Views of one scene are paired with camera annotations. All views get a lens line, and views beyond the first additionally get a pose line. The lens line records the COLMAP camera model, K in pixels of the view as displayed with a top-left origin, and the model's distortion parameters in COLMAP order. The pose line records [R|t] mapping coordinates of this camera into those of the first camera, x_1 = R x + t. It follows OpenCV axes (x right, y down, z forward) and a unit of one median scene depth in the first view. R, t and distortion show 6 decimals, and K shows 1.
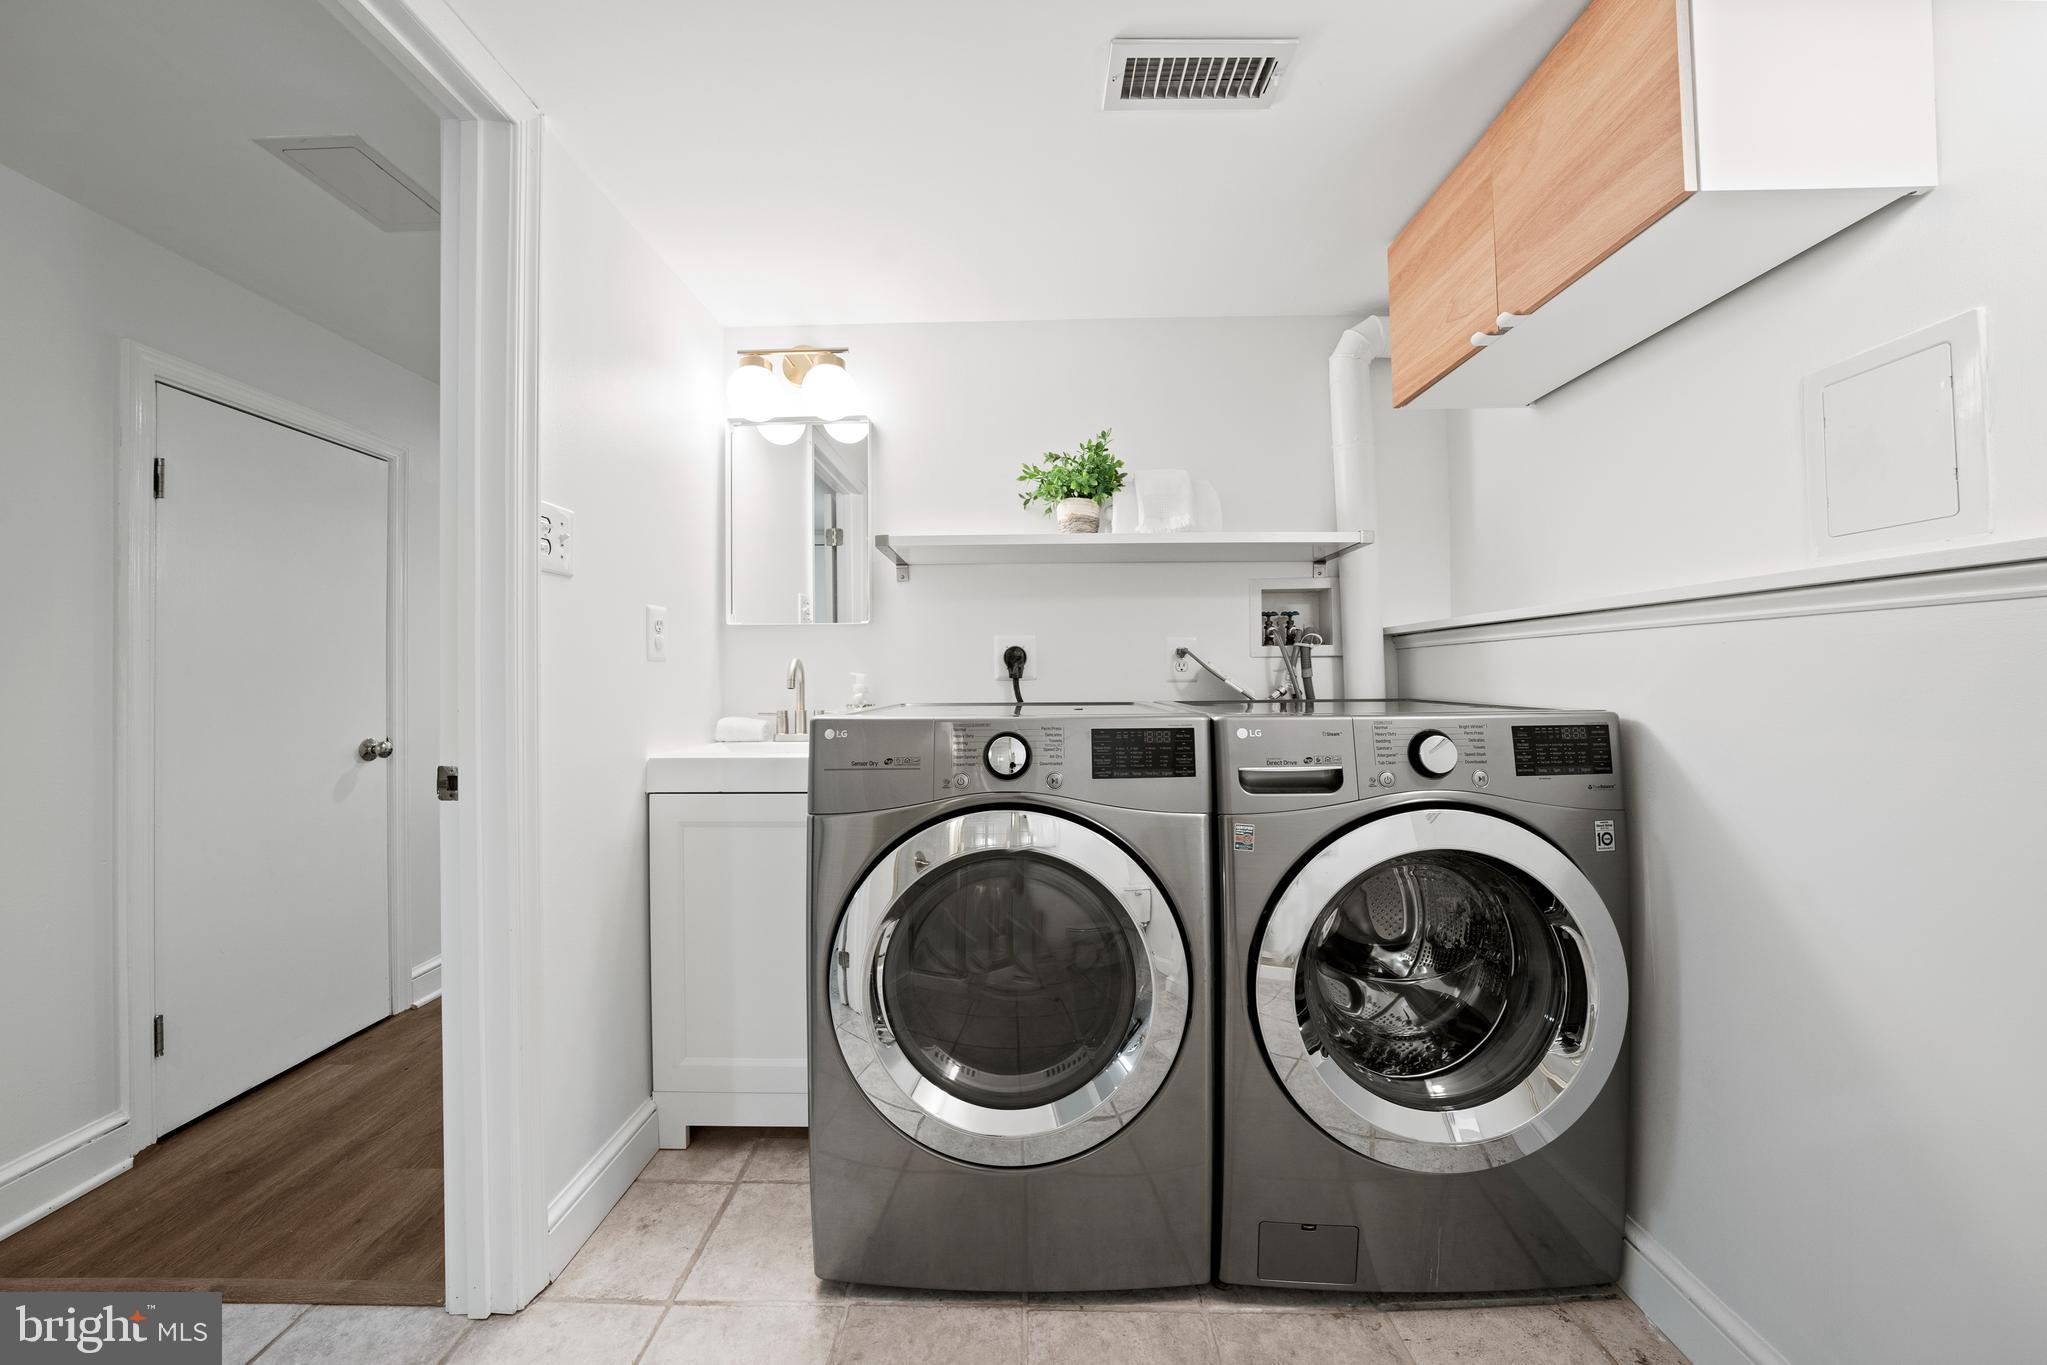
lens RADIAL K [[725.4, 0, 1023.5], [0, 725.4, 682.5], [0, 0, 1]] dist [-0.031398, 0.007397]
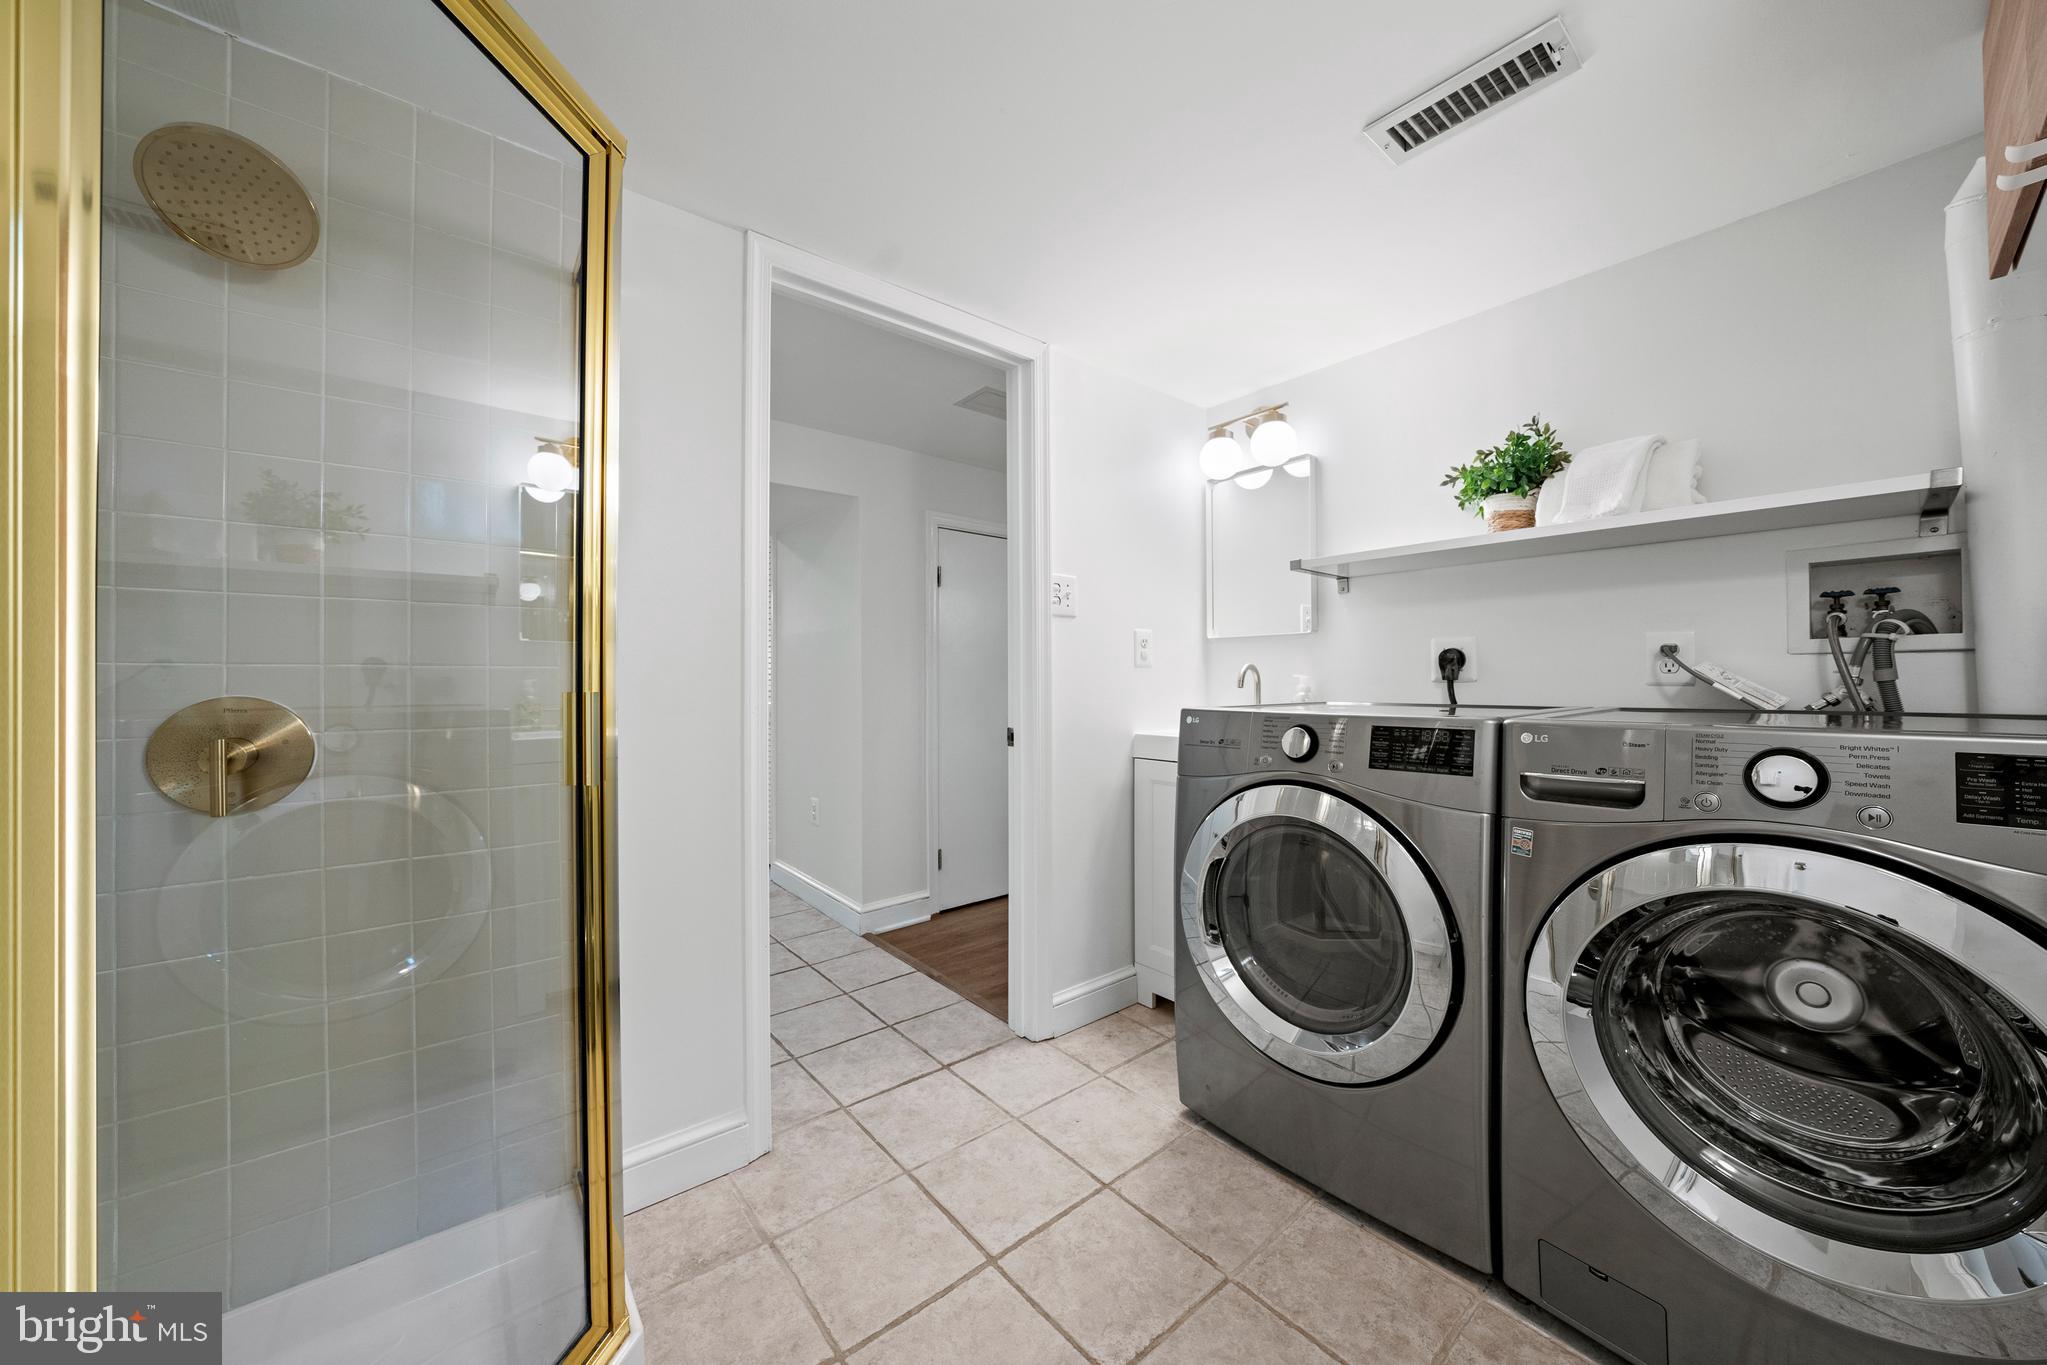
lens RADIAL K [[717.1, 0, 1023.6], [0, 717.1, 696.1], [0, 0, 1]] dist [-0.031709, 0.007215]
pose [[0.645333, 0.021333, -0.763603, 0.515155], [-0.004991, 0.999706, 0.023711, -0.005907], [0.763885, -0.011491, 0.645250, -0.131541]]
